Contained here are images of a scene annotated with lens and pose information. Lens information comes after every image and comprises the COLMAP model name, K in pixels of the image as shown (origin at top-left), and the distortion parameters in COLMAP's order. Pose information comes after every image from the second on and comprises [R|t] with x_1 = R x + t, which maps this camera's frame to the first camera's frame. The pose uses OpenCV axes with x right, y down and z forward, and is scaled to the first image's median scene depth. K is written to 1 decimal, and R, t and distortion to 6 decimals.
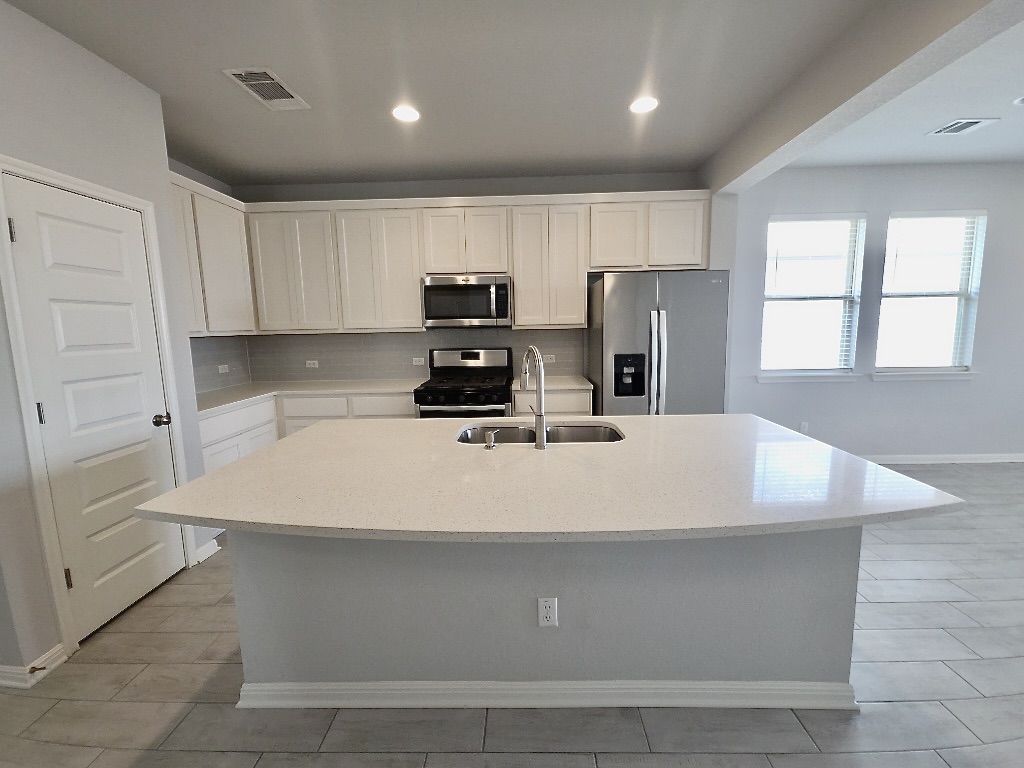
lens RADIAL K [[414.4, 0, 517.6], [0, 414.4, 377.7], [0, 0, 1]] dist [0.019733, -0.011007]
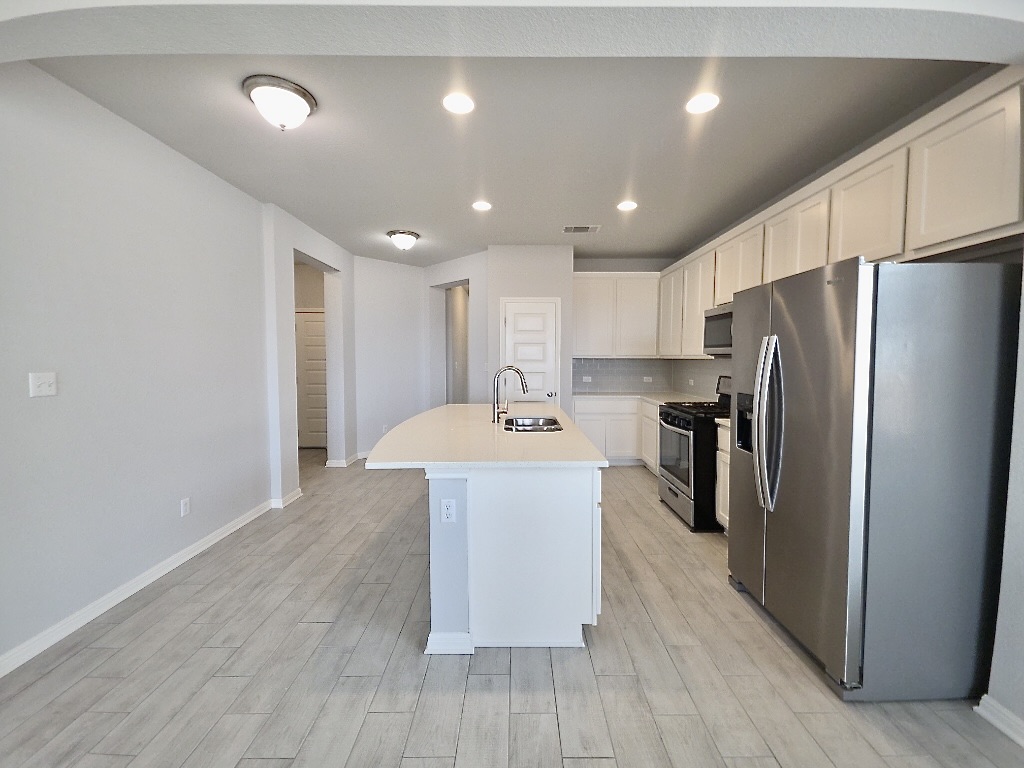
lens RADIAL K [[414.4, 0, 517.6], [0, 414.4, 377.7], [0, 0, 1]] dist [0.019733, -0.011007]
pose [[0.020886, 0.071225, -0.997242, 0.877258], [-0.128252, 0.989409, 0.067980, -0.073859], [0.991522, 0.126479, 0.029799, 0.488117]]
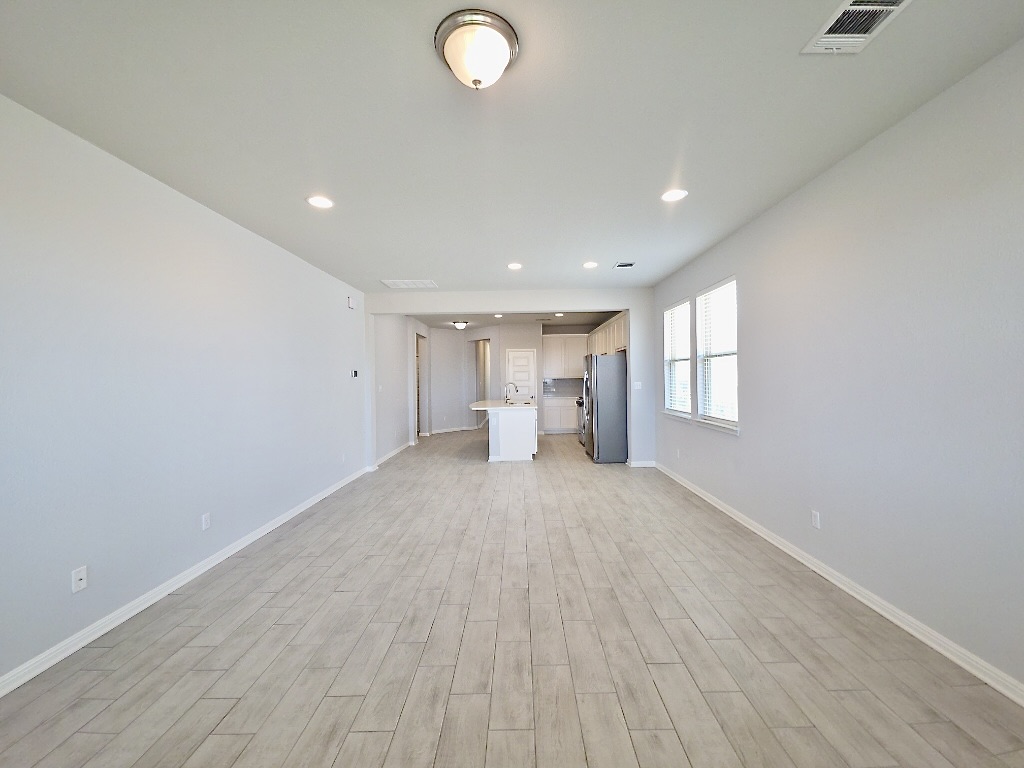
lens RADIAL K [[414.4, 0, 517.6], [0, 414.4, 377.7], [0, 0, 1]] dist [0.019733, -0.011007]
pose [[0.023191, 0.023702, -0.999450, 2.280001], [-0.115994, 0.993031, 0.020859, -0.115152], [0.992979, 0.115447, 0.025779, 0.465433]]
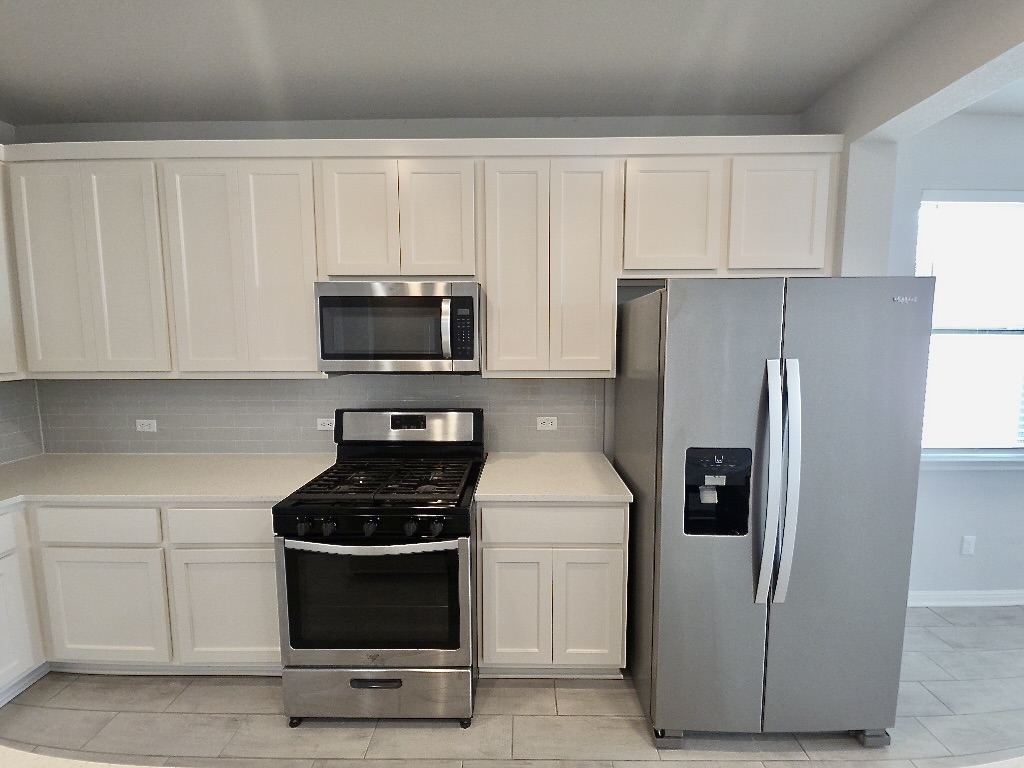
lens RADIAL K [[414.4, 0, 517.6], [0, 414.4, 377.7], [0, 0, 1]] dist [0.019733, -0.011007]
pose [[0.999737, 0.015789, 0.016654, 0.026098], [-0.015243, 0.999358, -0.032436, -0.102513], [-0.017156, 0.032173, 0.999335, 0.452670]]
